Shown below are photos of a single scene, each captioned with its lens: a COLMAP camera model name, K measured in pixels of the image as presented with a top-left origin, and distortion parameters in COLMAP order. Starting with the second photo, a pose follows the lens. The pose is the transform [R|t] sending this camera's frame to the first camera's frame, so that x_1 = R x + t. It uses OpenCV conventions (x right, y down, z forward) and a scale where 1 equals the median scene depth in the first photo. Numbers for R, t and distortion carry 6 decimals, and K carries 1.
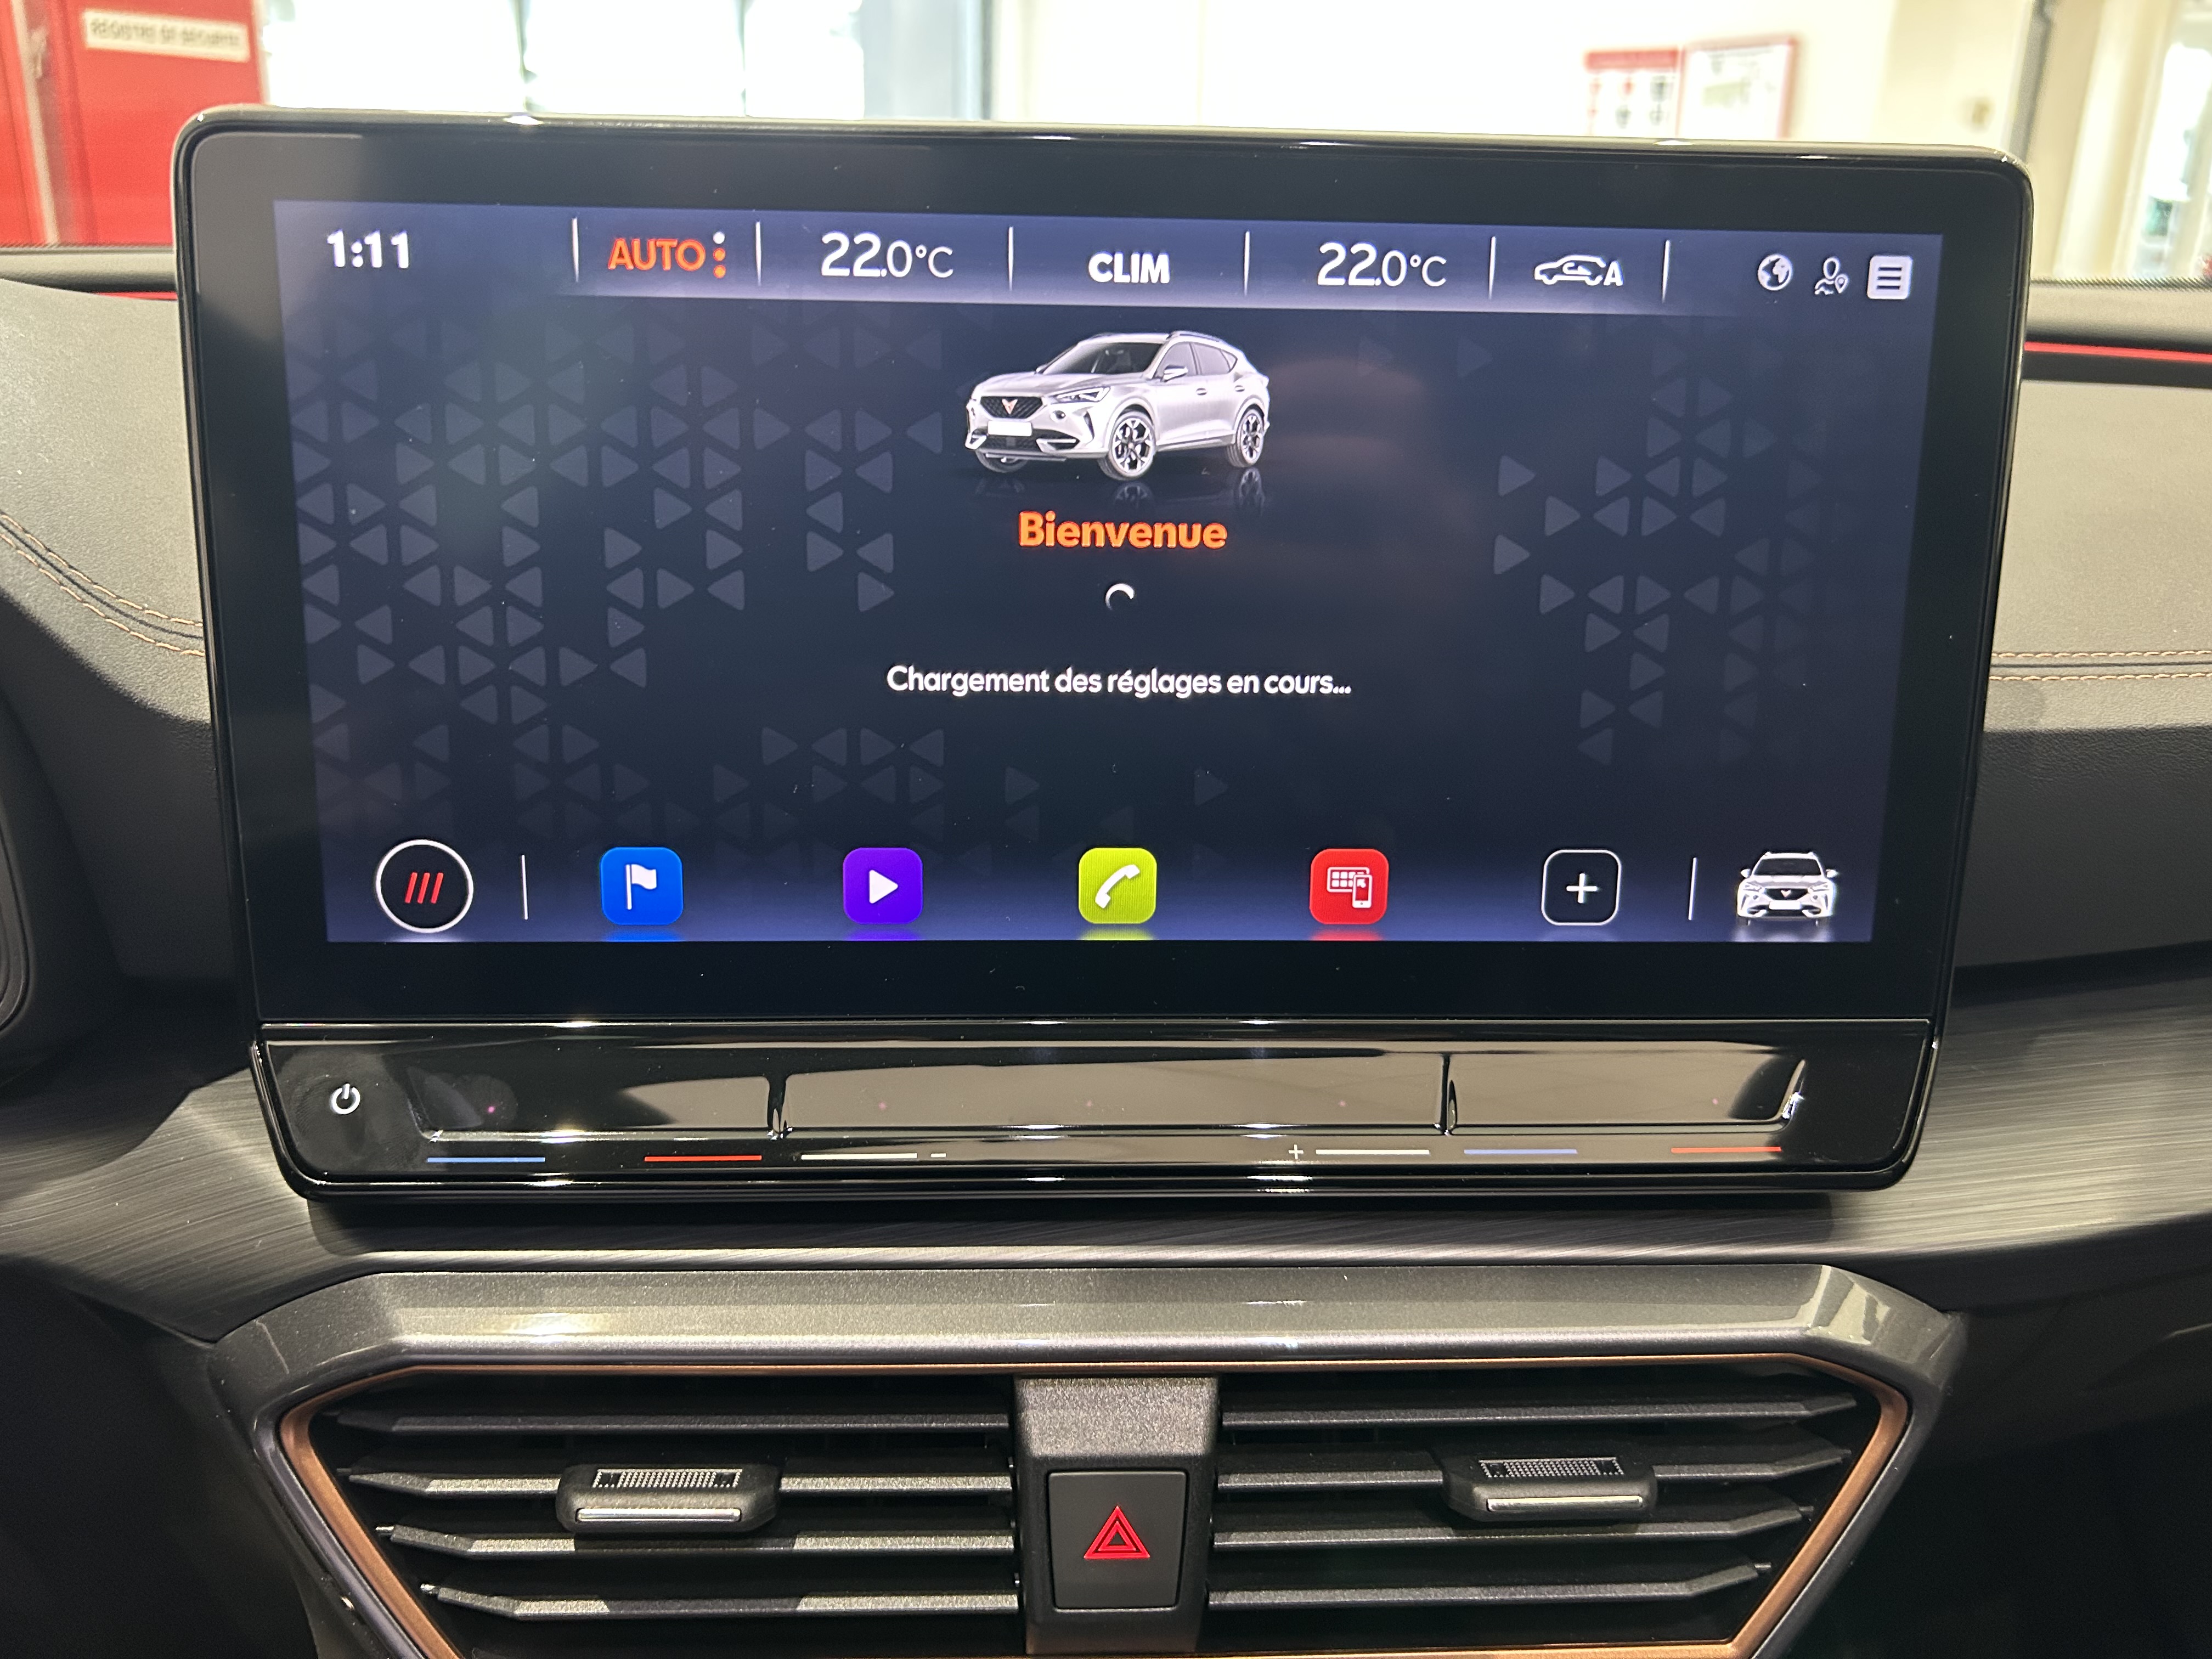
lens RADIAL K [[1657.7, 0, 1111.7], [0, 1657.7, 839.5], [0, 0, 1]] dist [0.028652, -0.031577]
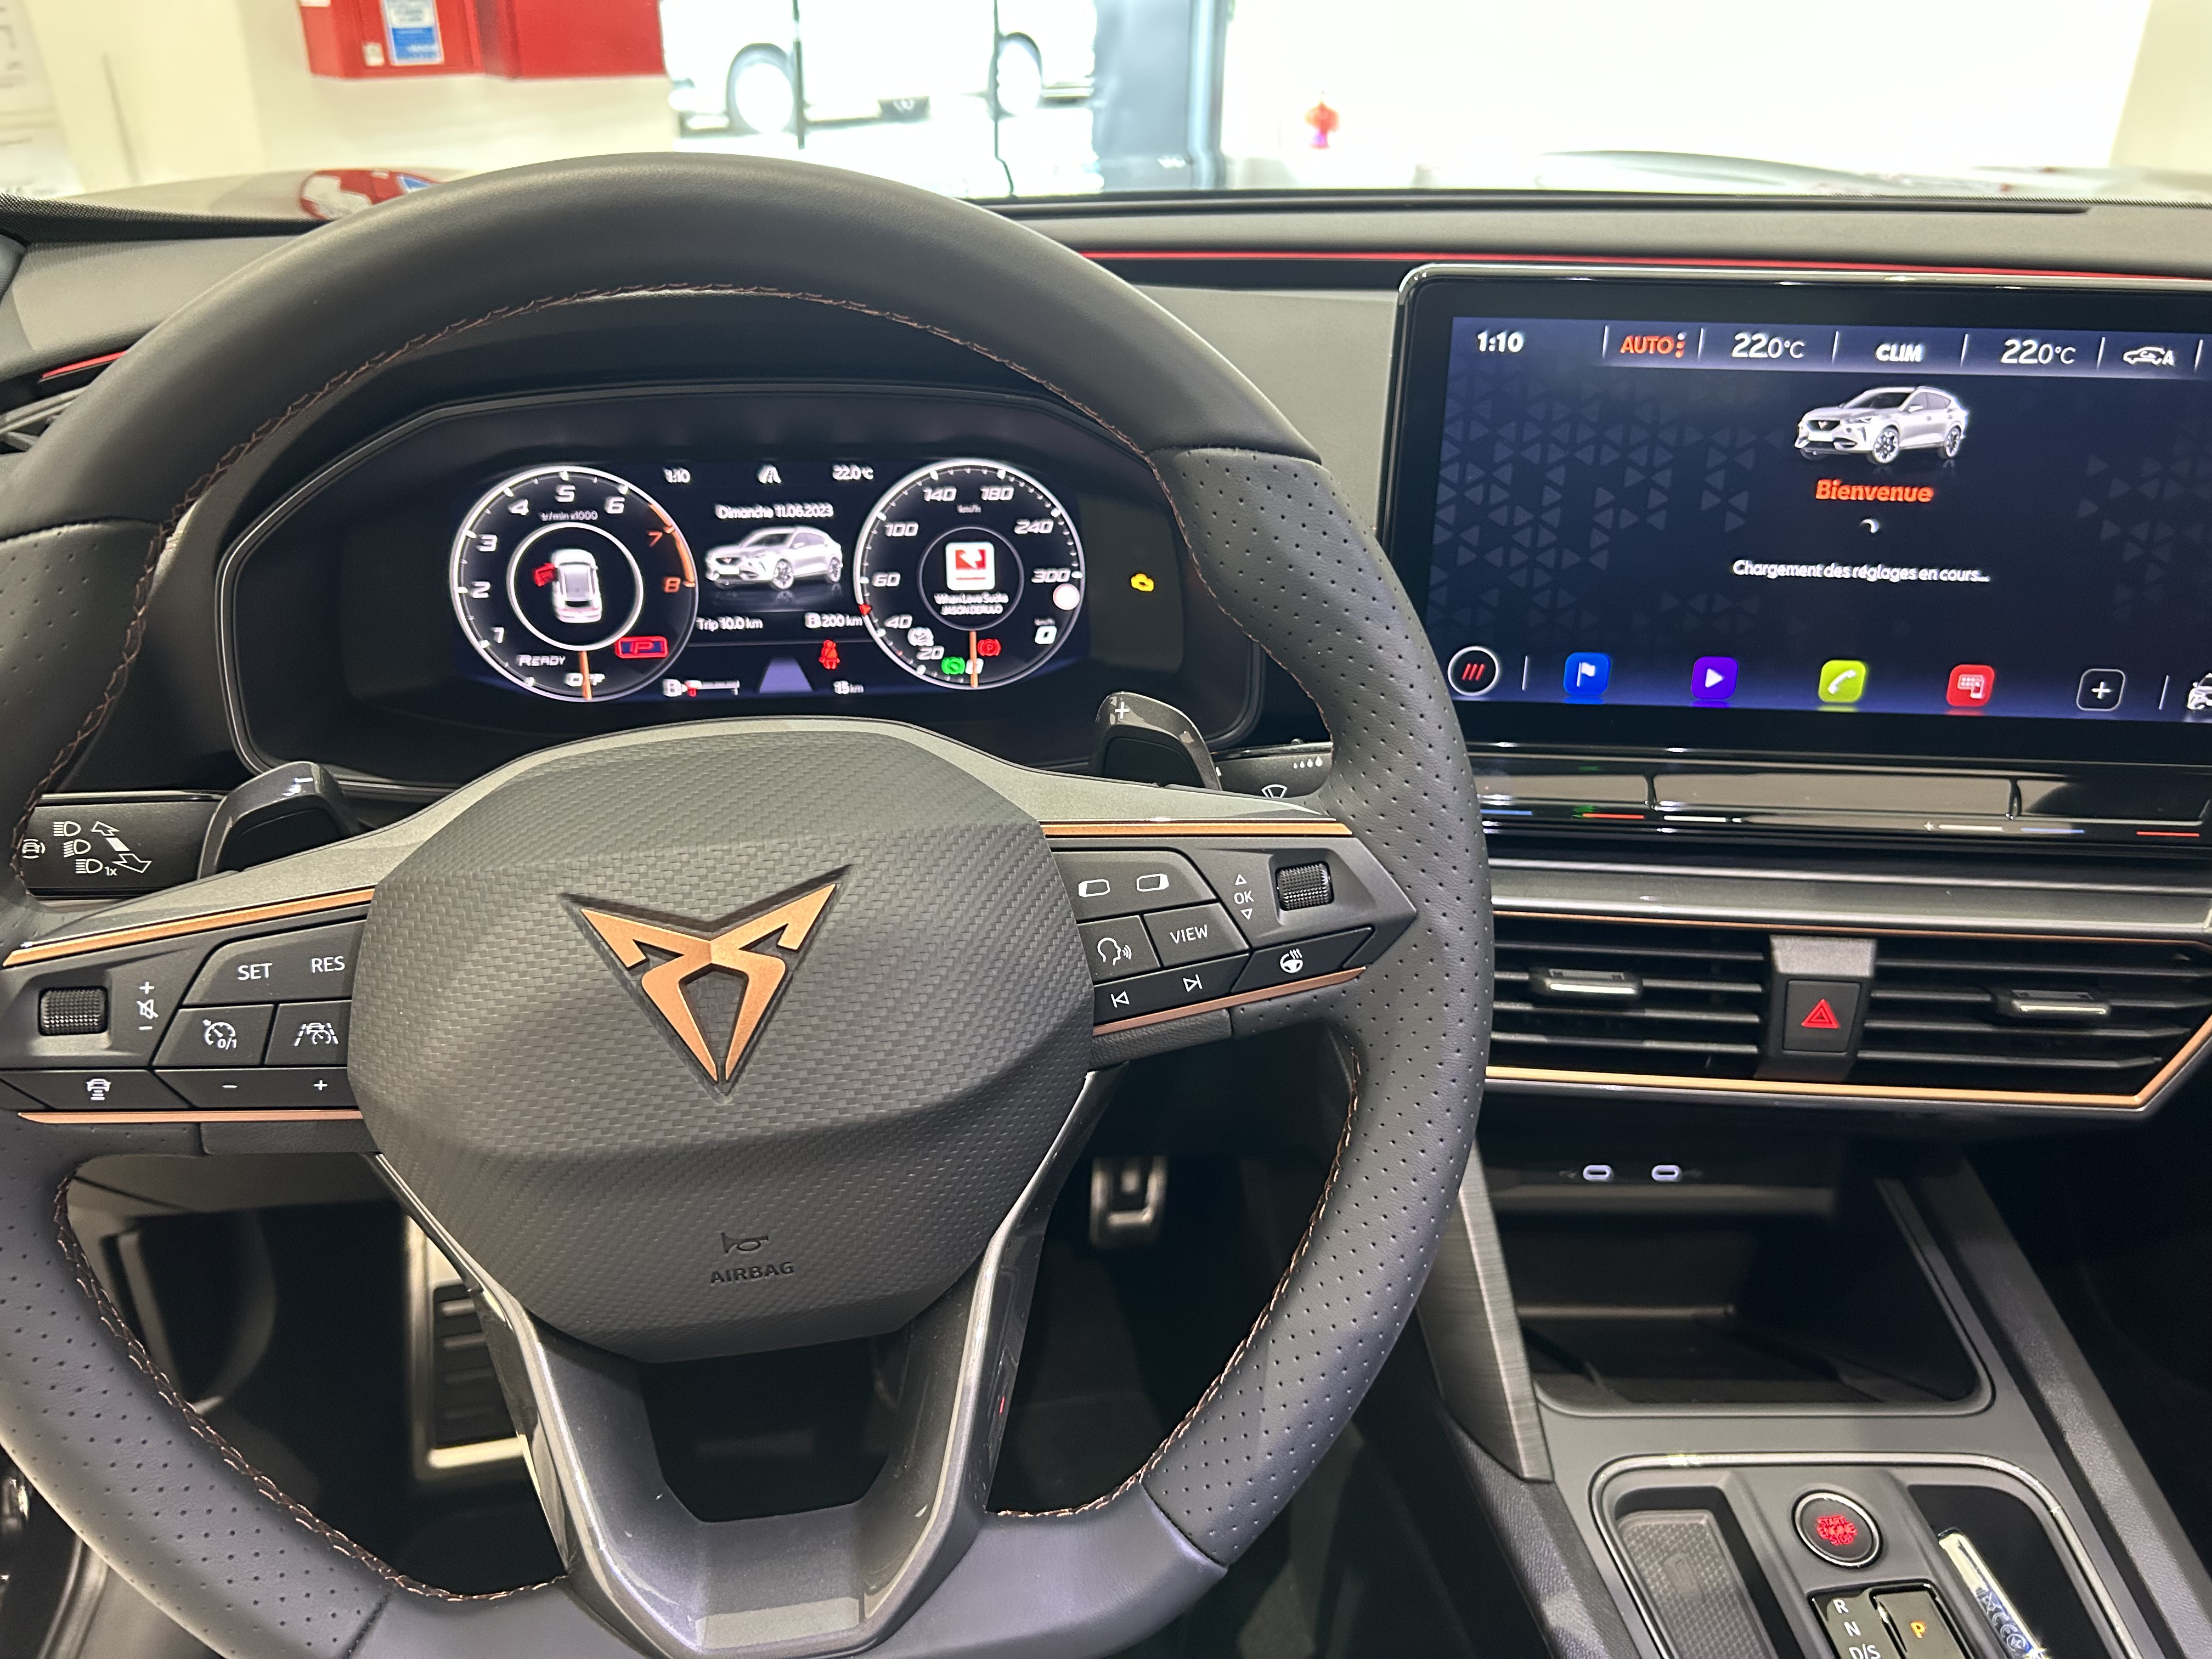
lens RADIAL K [[1657.7, 0, 1111.7], [0, 1657.7, 839.5], [0, 0, 1]] dist [0.028652, -0.031577]
pose [[0.995521, 0.039372, -0.085946, -0.671809], [-0.026947, 0.989612, 0.141217, -0.040129], [0.090614, -0.138268, 0.986241, -0.984754]]
